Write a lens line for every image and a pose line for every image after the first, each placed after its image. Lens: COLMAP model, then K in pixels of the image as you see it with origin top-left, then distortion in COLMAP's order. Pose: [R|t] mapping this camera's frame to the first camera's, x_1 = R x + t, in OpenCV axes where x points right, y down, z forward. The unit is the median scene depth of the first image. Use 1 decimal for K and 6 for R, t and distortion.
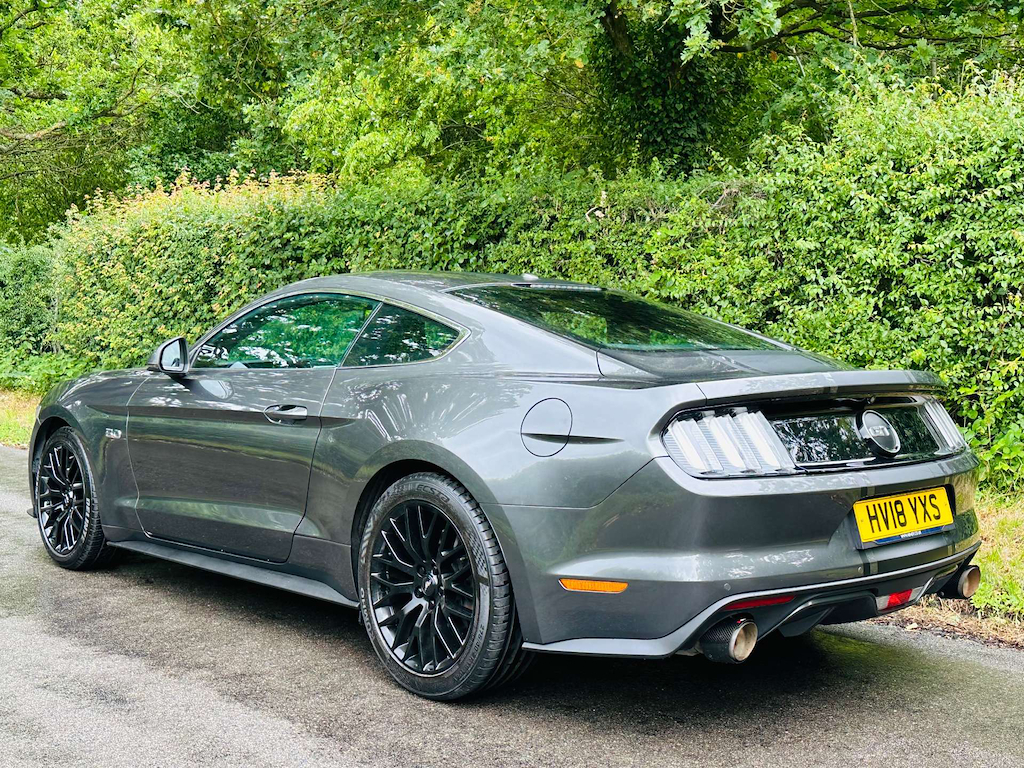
lens RADIAL K [[1074.7, 0, 512.8], [0, 1074.7, 384.8], [0, 0, 1]] dist [0.128233, -0.303527]
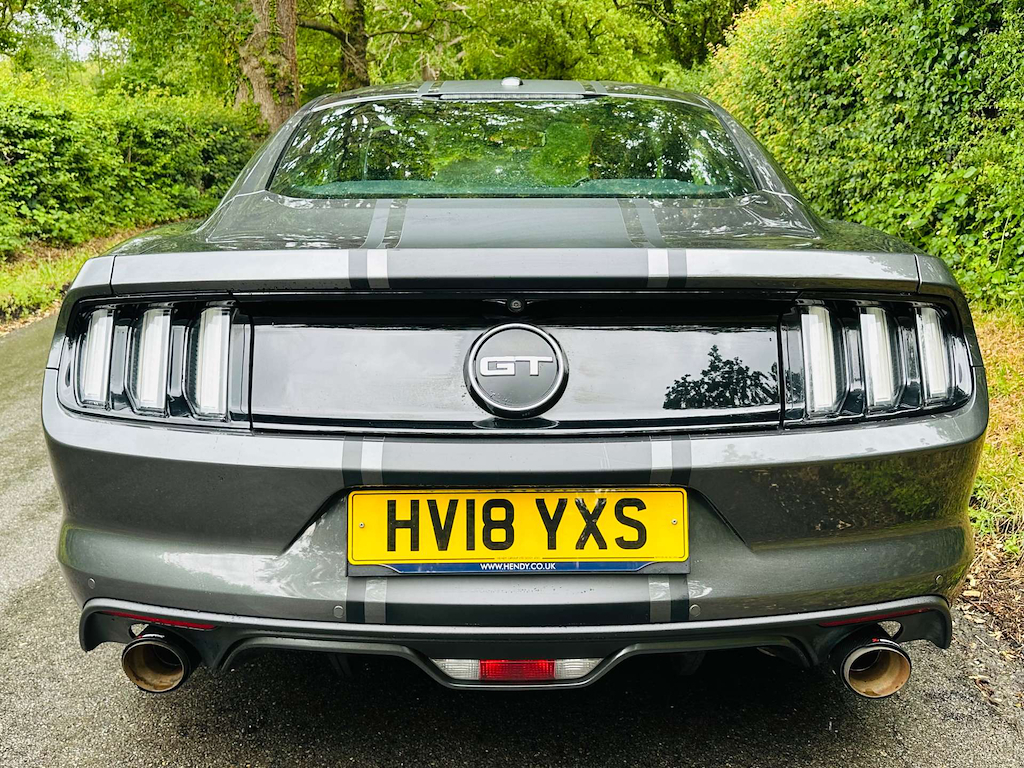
lens RADIAL K [[935.9, 0, 513.9], [0, 935.9, 383.9], [0, 0, 1]] dist [0.125600, -0.213431]
pose [[0.754301, 0.143563, -0.640640, 0.629253], [-0.014815, 0.979273, 0.202004, -0.040928], [0.656361, -0.142881, 0.740794, 0.656185]]
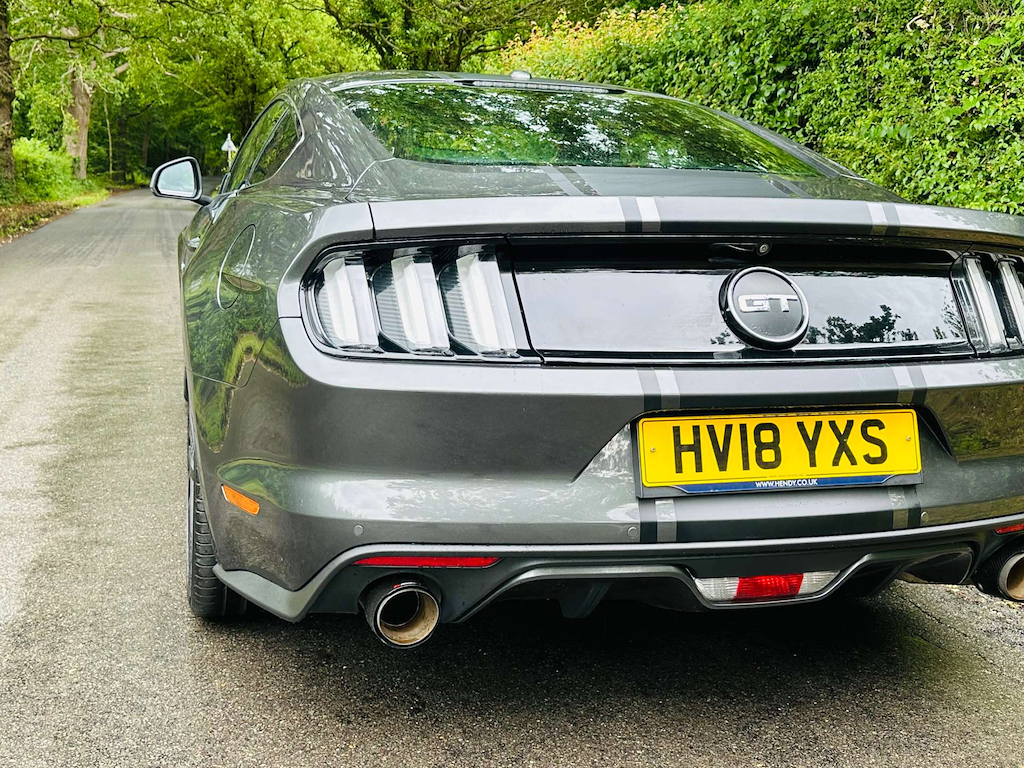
lens RADIAL K [[1074.7, 0, 512.8], [0, 1074.7, 384.8], [0, 0, 1]] dist [0.128233, -0.303527]
pose [[0.903304, 0.088418, -0.419791, 0.460434], [-0.035567, 0.990597, 0.132110, 0.013961], [0.427525, -0.104404, 0.897955, 0.414369]]
